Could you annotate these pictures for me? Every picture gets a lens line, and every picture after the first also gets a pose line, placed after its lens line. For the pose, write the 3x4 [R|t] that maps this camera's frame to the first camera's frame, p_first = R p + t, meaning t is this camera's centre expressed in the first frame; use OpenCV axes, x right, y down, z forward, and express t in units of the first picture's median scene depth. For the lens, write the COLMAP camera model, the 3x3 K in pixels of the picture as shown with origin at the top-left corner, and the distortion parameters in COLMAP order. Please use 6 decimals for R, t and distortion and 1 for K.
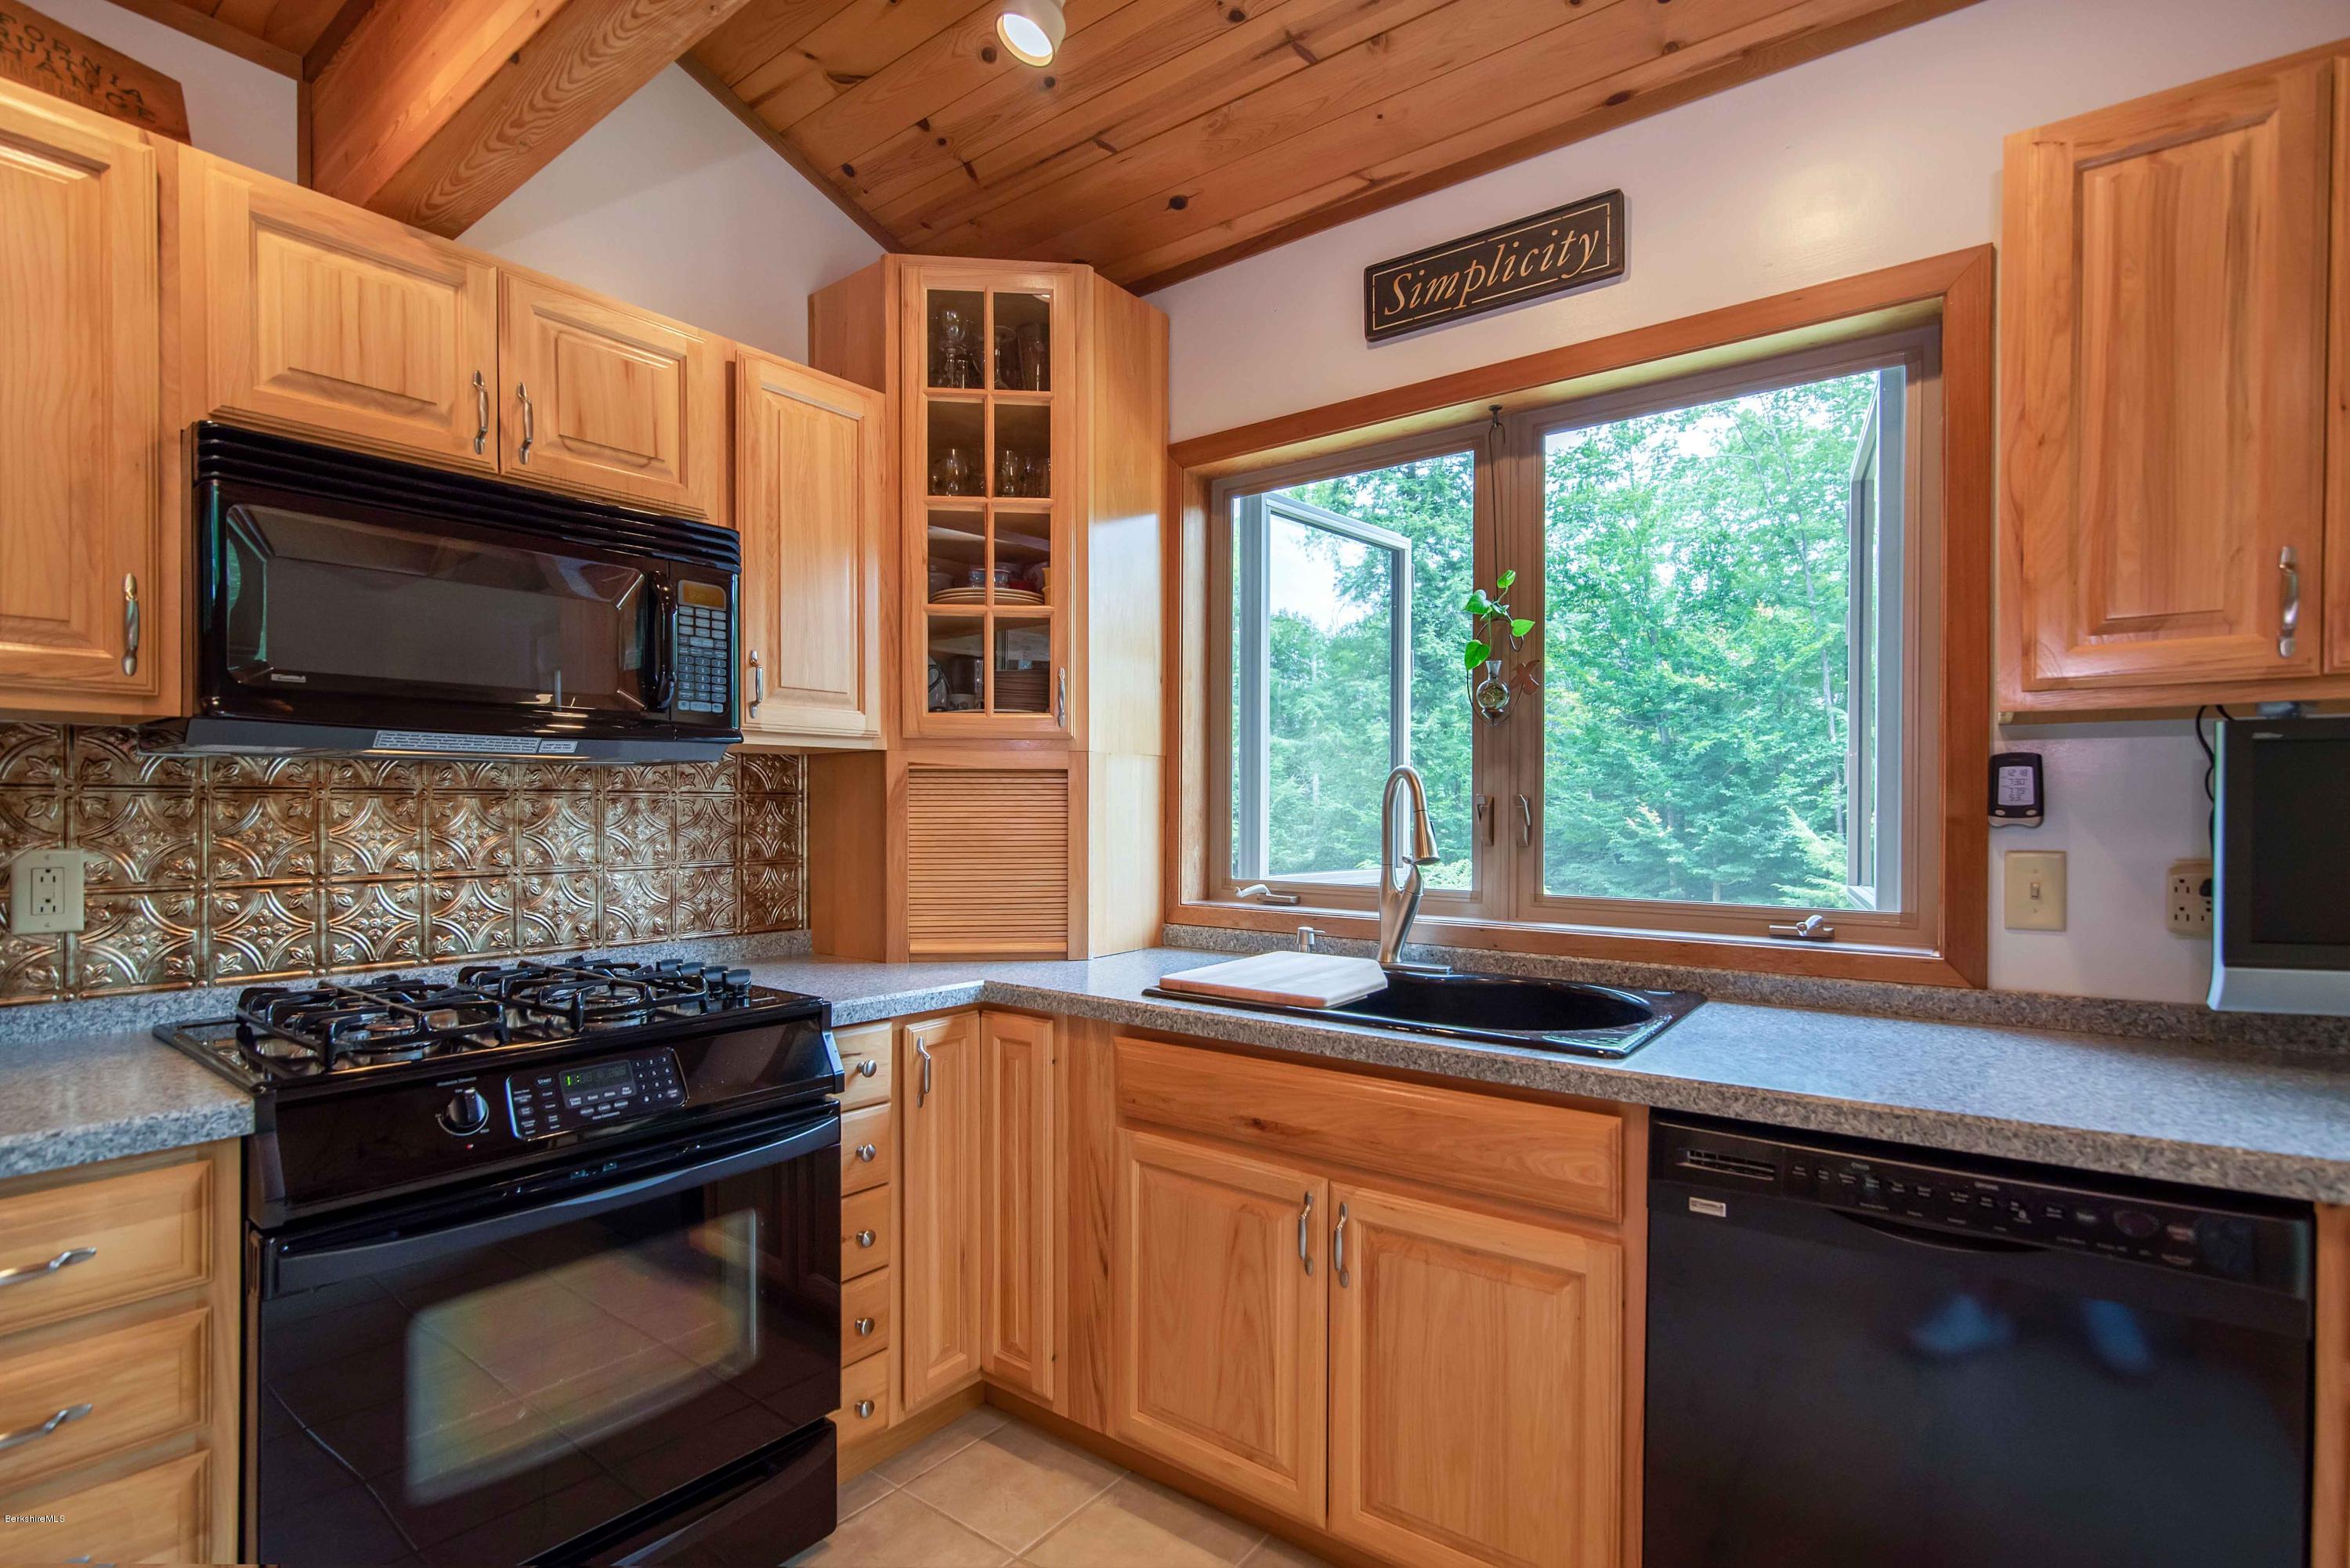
lens RADIAL K [[1089.5, 0, 1166.3], [0, 1089.5, 819.9], [0, 0, 1]] dist [-0.009908, -0.000545]
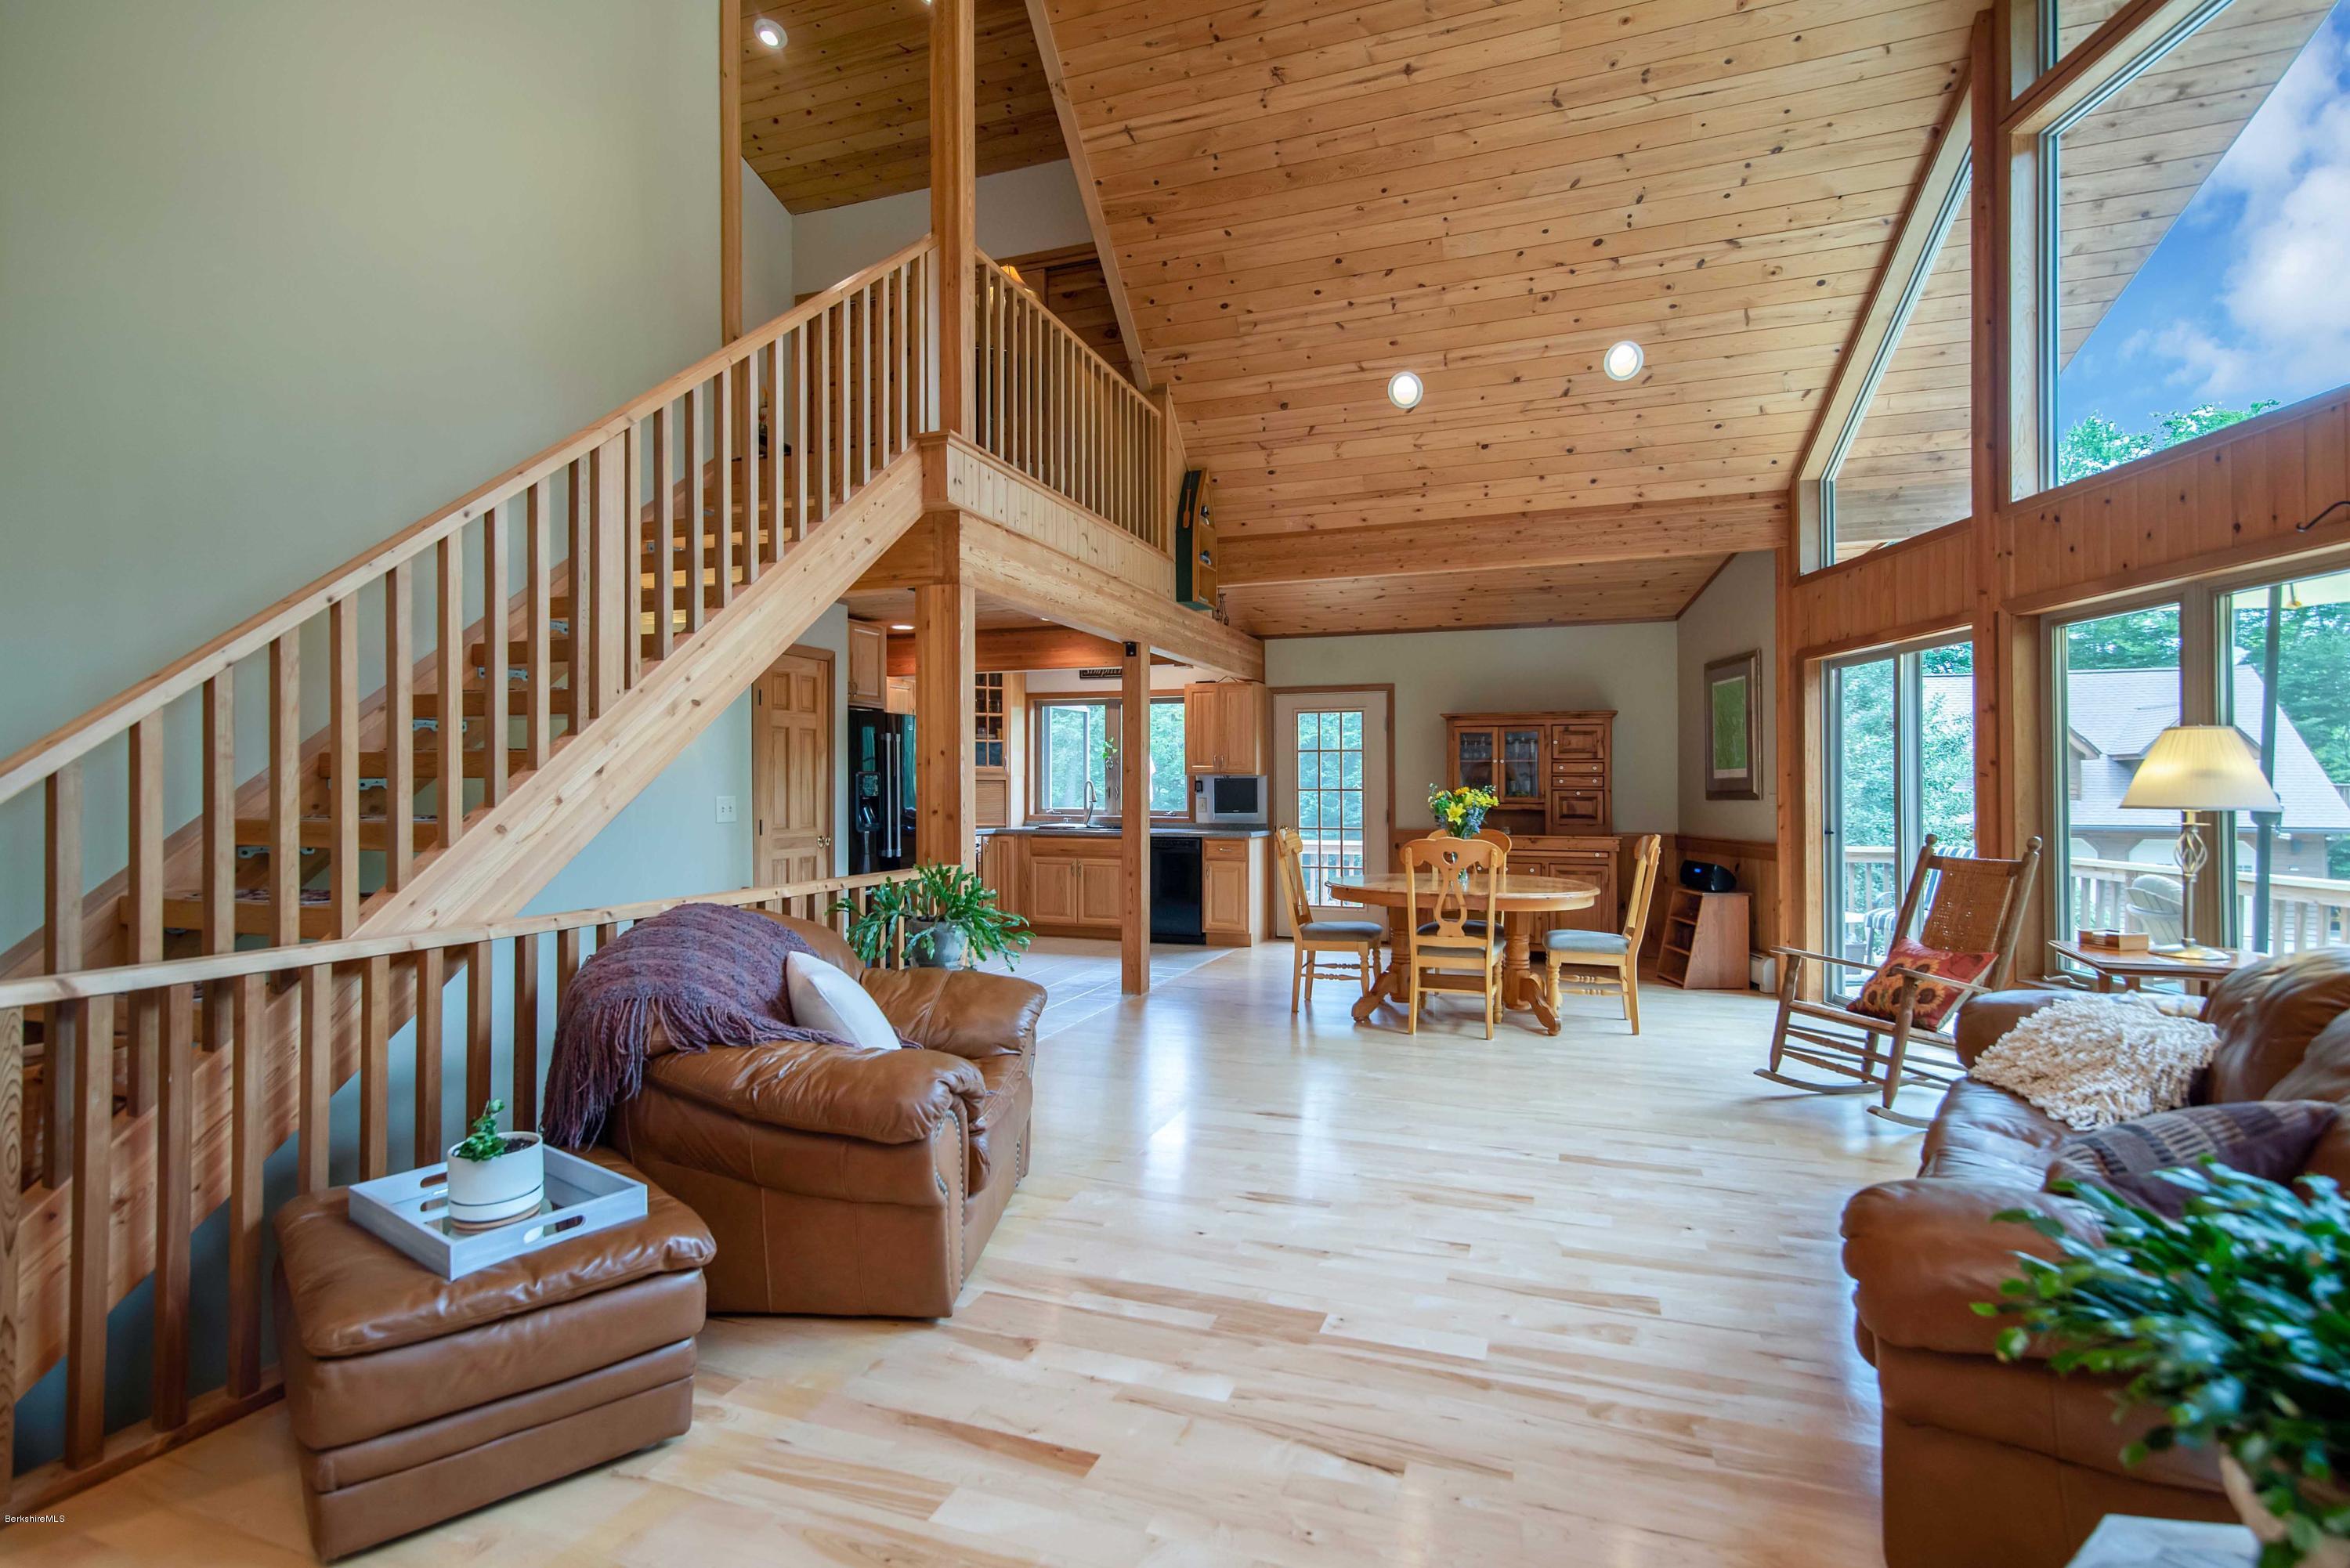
lens RADIAL K [[1086.7, 0, 1180.3], [0, 1086.7, 786.7], [0, 0, 1]] dist [0.000055, 0.000030]
pose [[0.955150, -0.002339, 0.296114, -0.728551], [0.006137, 0.999910, -0.011896, 0.030063], [-0.296060, 0.013180, 0.955078, -3.304397]]
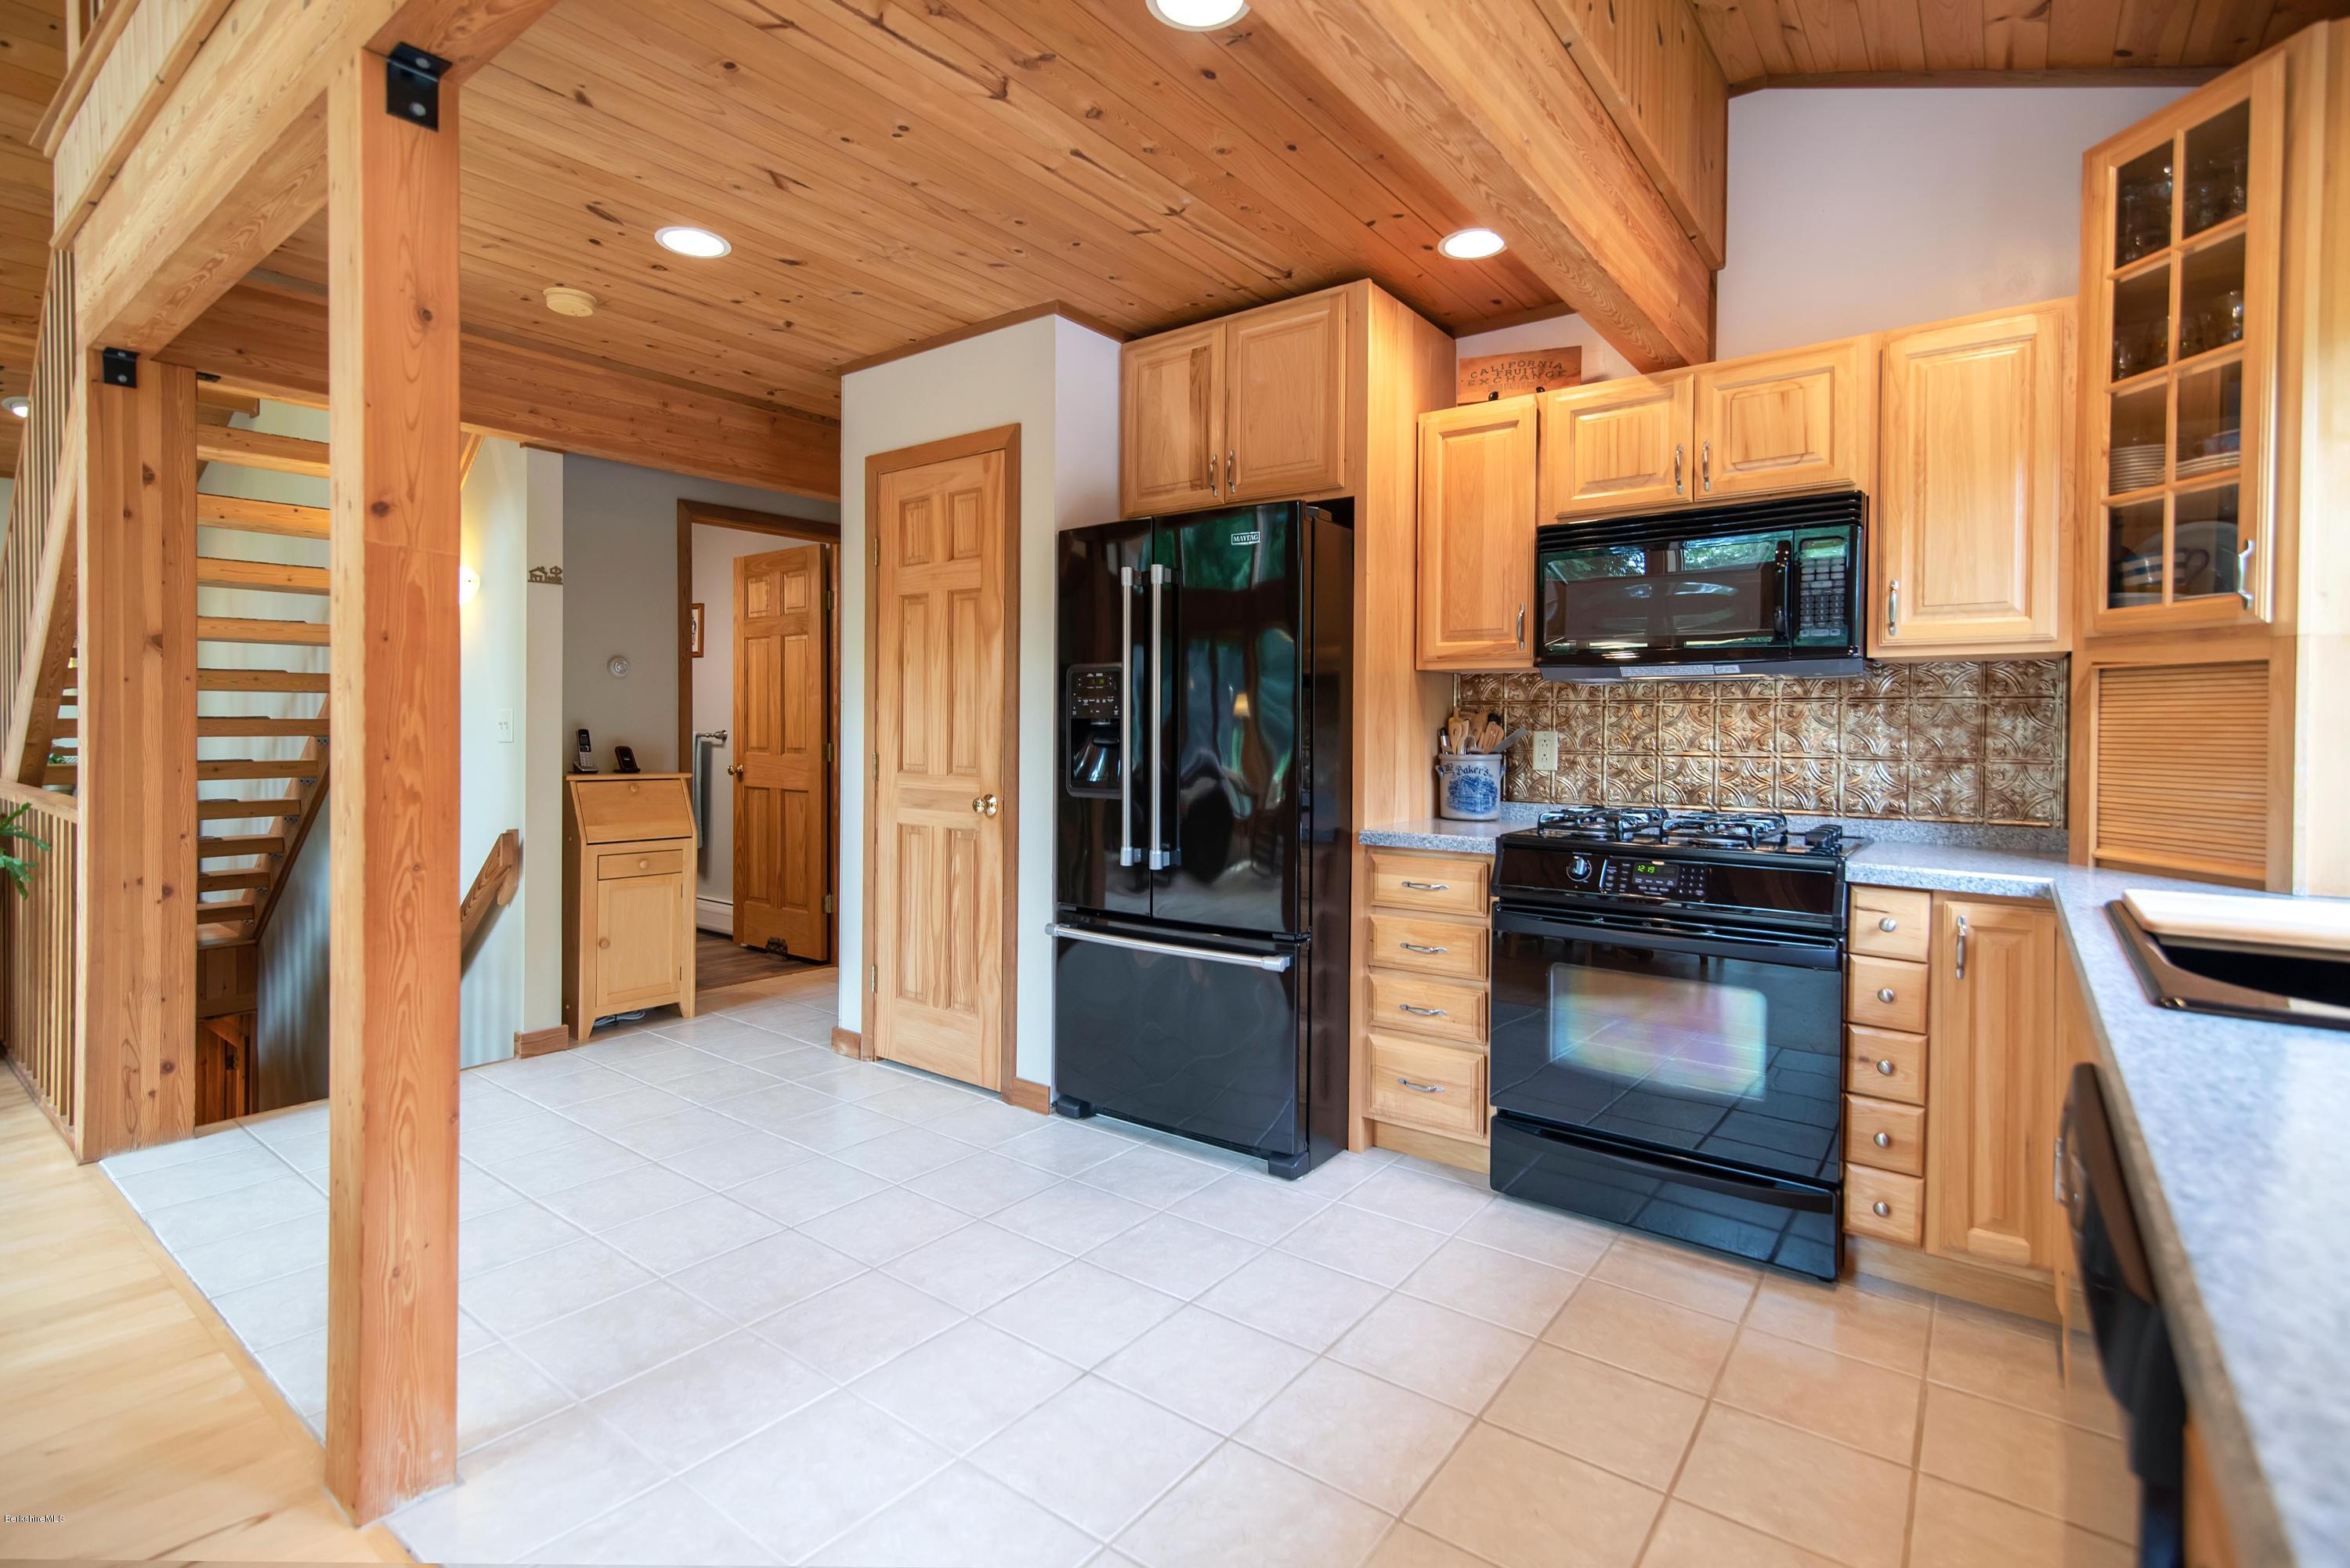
lens RADIAL K [[1106.9, 0, 1182.1], [0, 1106.9, 742.3], [0, 0, 1]] dist [-0.001076, 0.000355]
pose [[0.005347, 0.018015, -0.999823, 0.825480], [-0.018171, 0.999674, 0.017915, 0.017705], [0.999821, 0.018072, 0.005672, 0.191594]]
